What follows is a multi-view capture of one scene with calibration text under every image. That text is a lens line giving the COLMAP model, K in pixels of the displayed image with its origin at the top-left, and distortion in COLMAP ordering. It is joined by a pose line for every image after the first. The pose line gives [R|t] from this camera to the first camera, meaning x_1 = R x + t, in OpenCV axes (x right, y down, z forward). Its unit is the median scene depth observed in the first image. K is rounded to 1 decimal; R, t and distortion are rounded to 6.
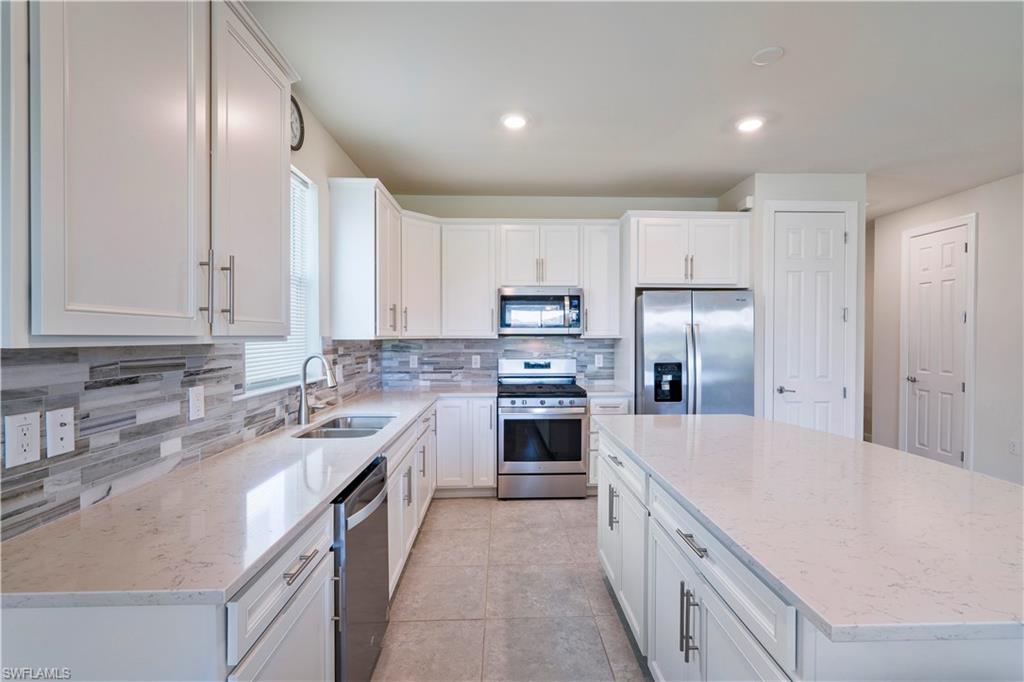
lens RADIAL K [[467.1, 0, 513.1], [0, 467.1, 343.0], [0, 0, 1]] dist [-0.003457, 0.001044]
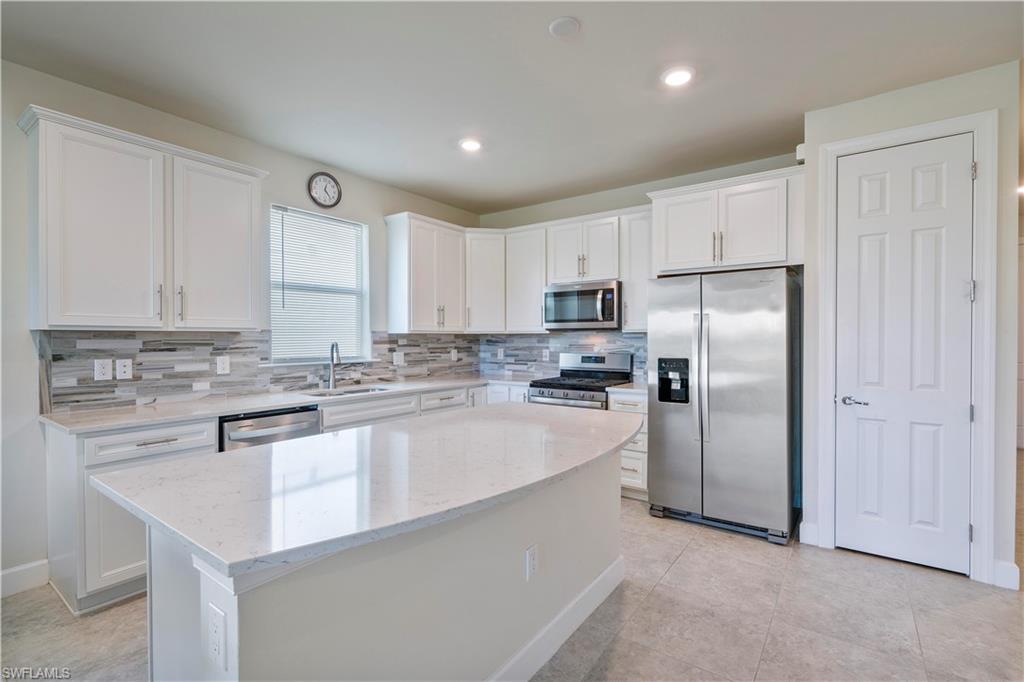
lens RADIAL K [[467.1, 0, 513.1], [0, 467.1, 343.0], [0, 0, 1]] dist [-0.003457, 0.001044]
pose [[0.791992, 0.005416, -0.610507, 0.708567], [-0.007432, 0.999972, -0.000771, 0.018041], [0.610486, 0.005148, 0.792010, 0.127642]]
